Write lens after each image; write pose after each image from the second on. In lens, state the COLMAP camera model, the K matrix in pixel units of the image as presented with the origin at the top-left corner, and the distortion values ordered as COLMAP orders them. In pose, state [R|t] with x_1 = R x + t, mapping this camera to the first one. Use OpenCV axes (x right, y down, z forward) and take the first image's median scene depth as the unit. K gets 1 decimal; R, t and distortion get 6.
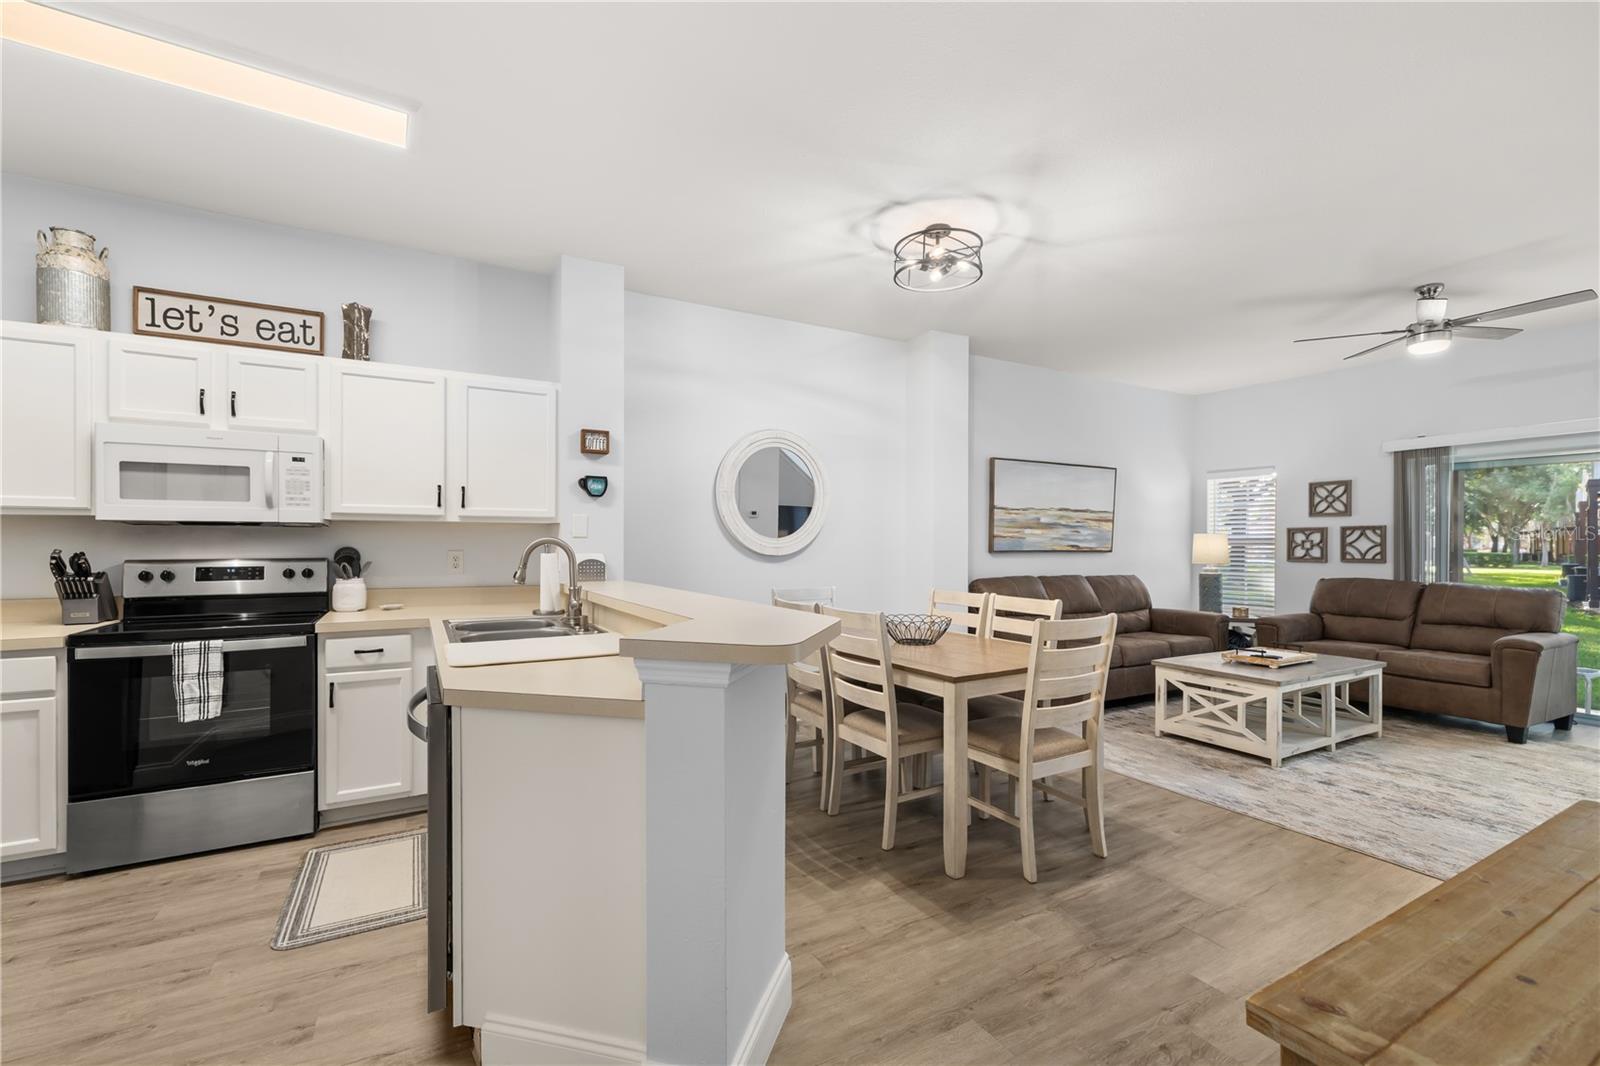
lens RADIAL K [[683.0, 0, 794.0], [0, 683.0, 542.8], [0, 0, 1]] dist [0.002034, 0.000005]
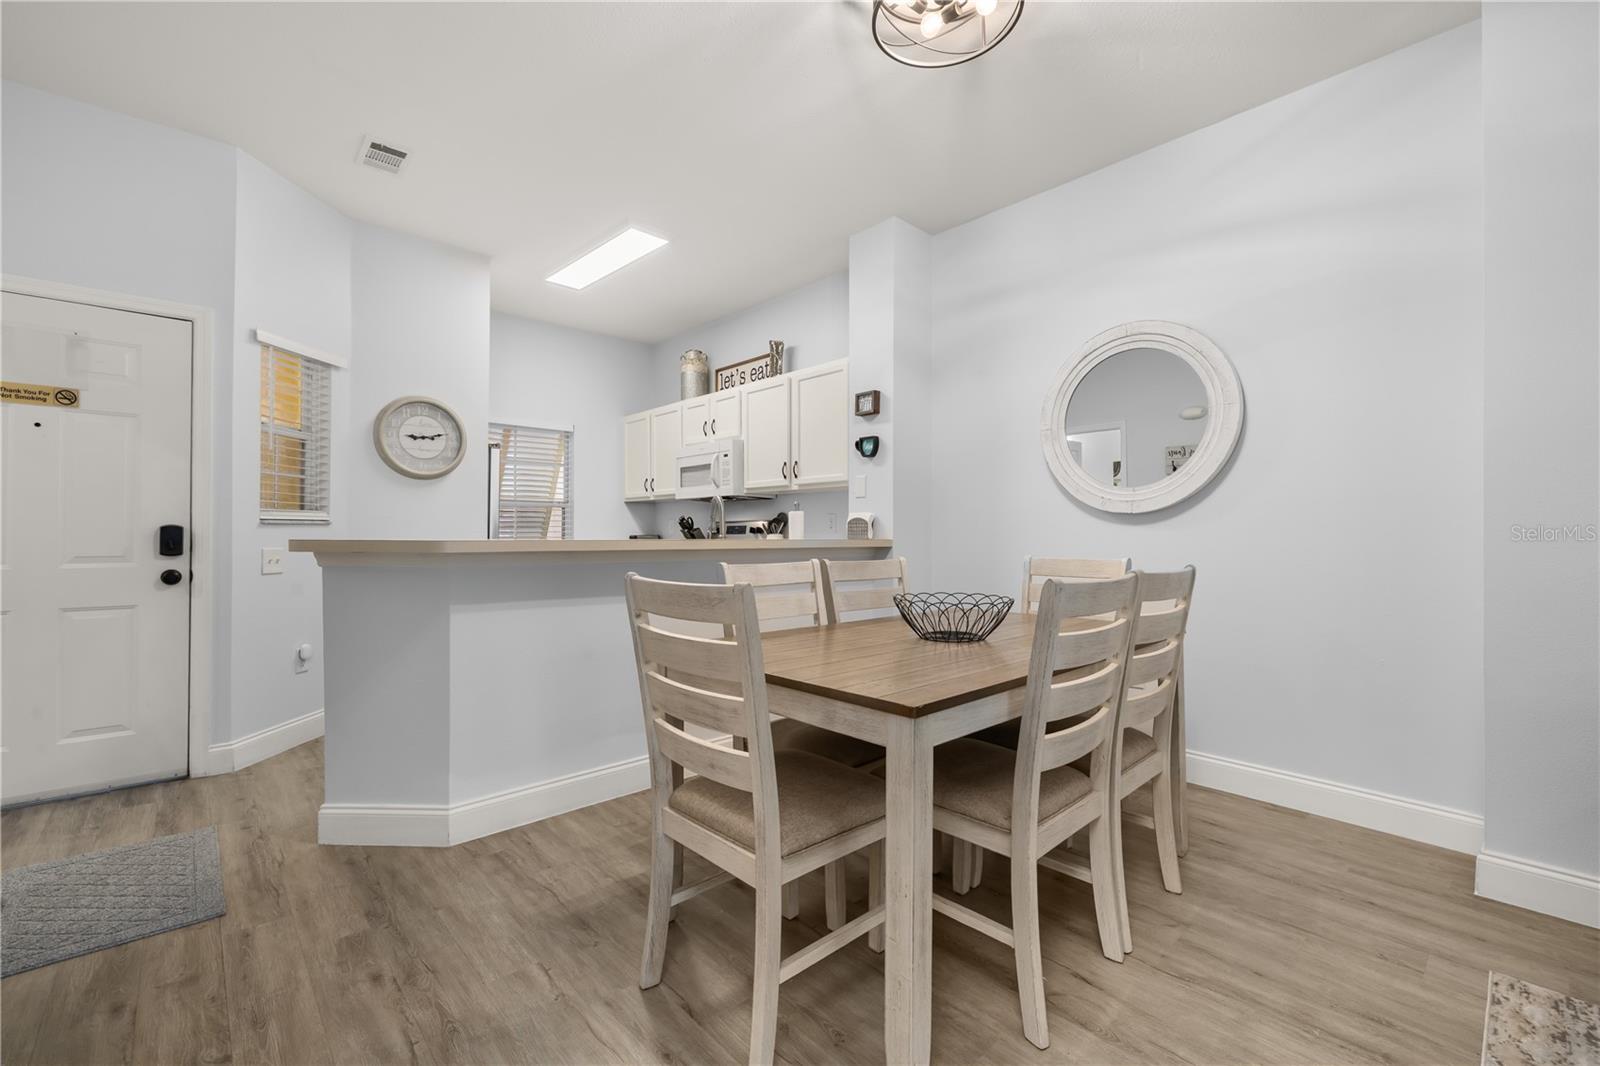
lens RADIAL K [[673.0, 0, 798.0], [0, 673.0, 534.6], [0, 0, 1]] dist [-0.000137, 0.000007]
pose [[0.223186, -0.001198, -0.974775, 0.723408], [-0.001854, 0.999997, -0.001653, 0.054916], [0.974774, 0.002177, 0.223183, 0.727371]]
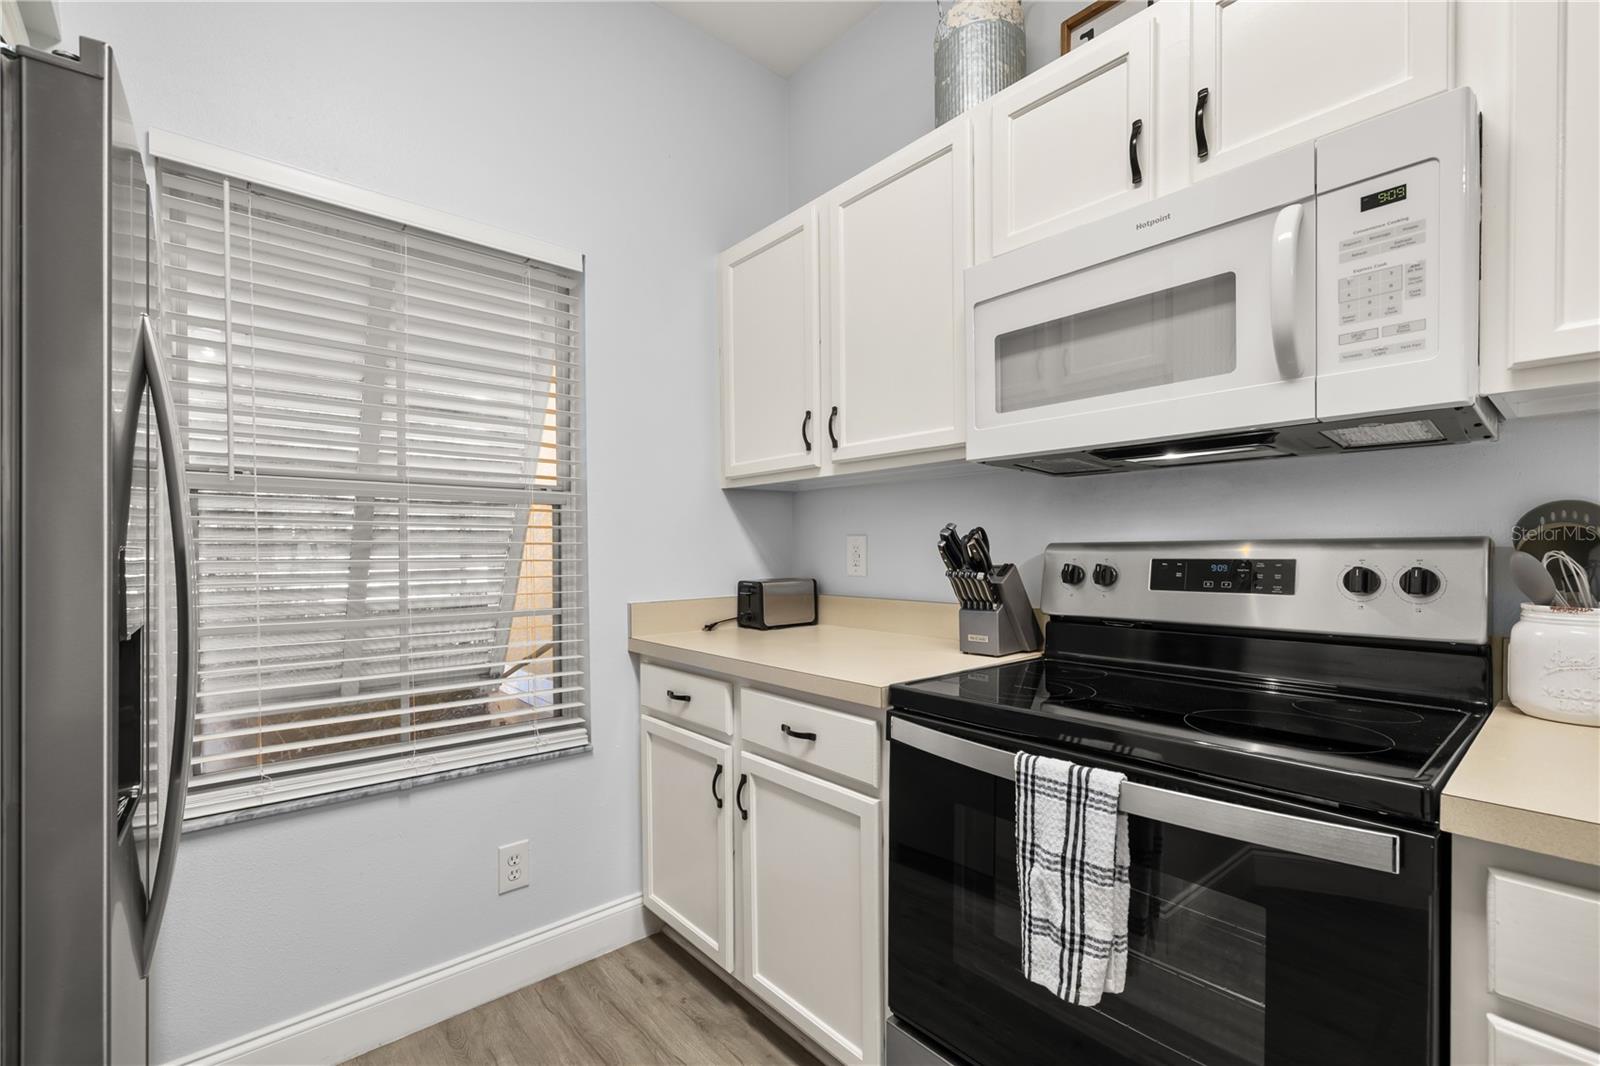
lens RADIAL K [[690.0, 0, 792.4], [0, 690.0, 558.6], [0, 0, 1]] dist [0.000970, 0.000168]
pose [[0.196342, 0.010044, -0.980484, -0.426582], [0.005641, 0.999919, 0.011372, 0.026675], [0.980519, -0.007764, 0.196270, 0.612690]]
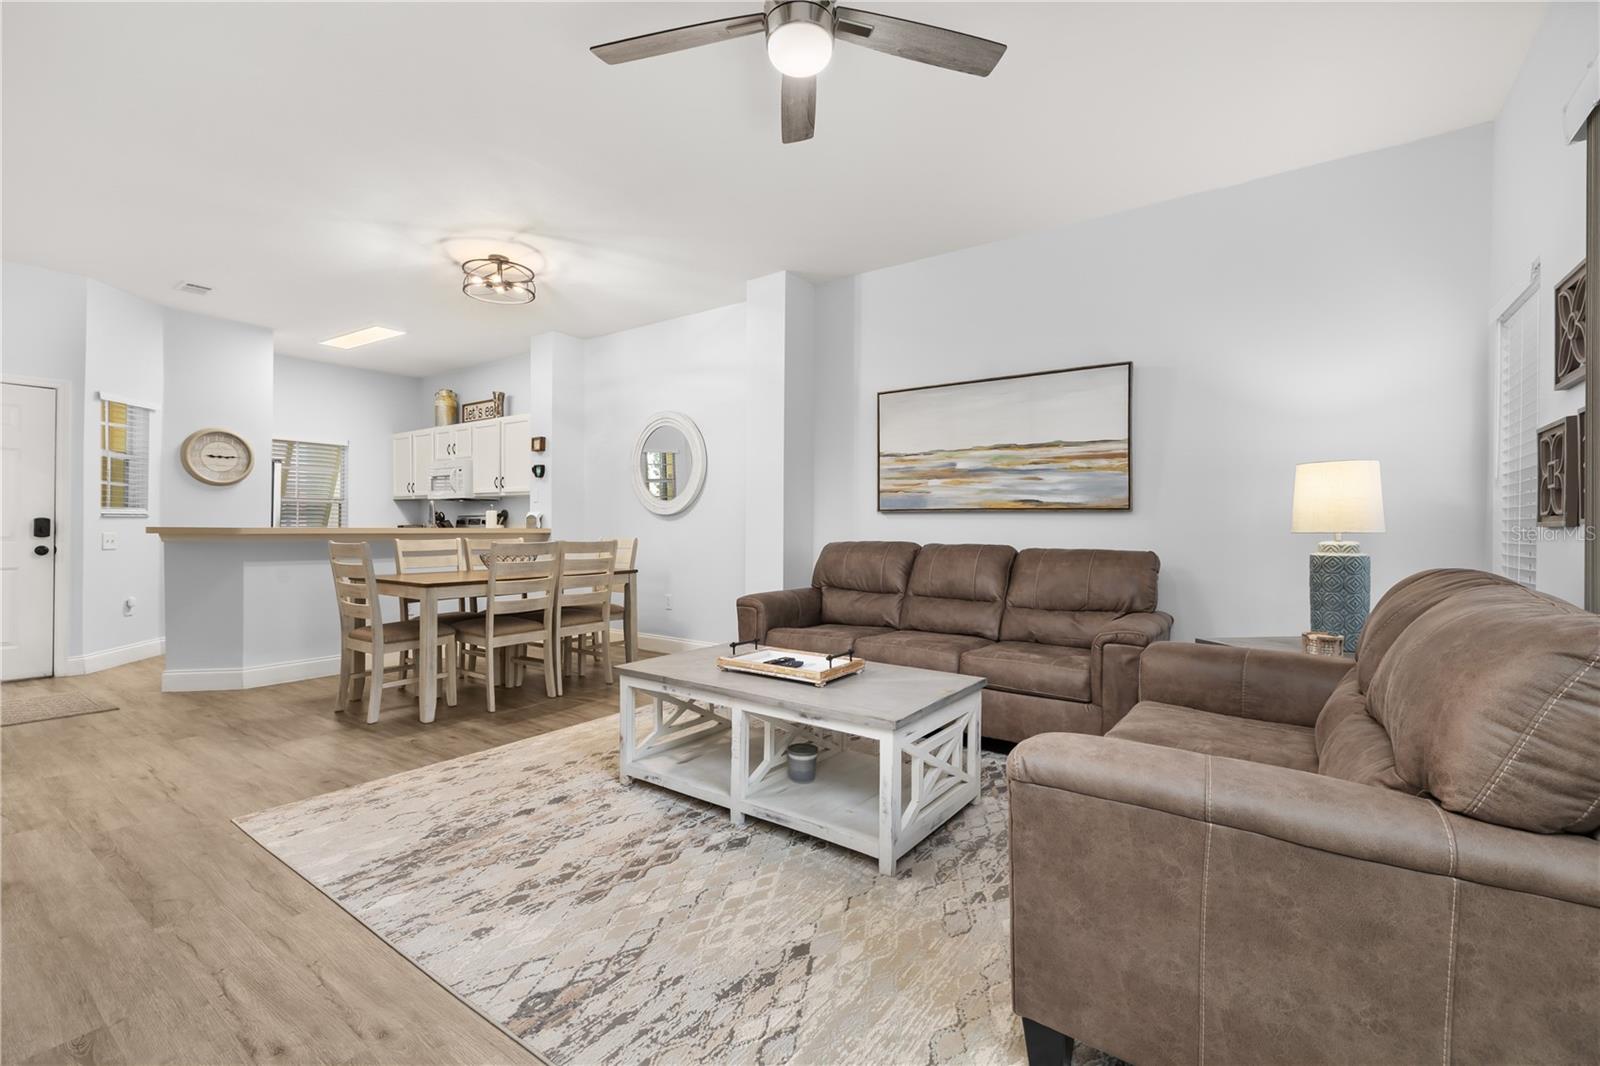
lens RADIAL K [[690.3, 0, 798.9], [0, 690.3, 528.3], [0, 0, 1]] dist [0.000589, -0.000187]
pose [[0.420140, 0.003517, -0.907453, 1.608766], [-0.005609, 0.999983, 0.001279, 0.054029], [0.907442, 0.004553, 0.420152, 0.941243]]
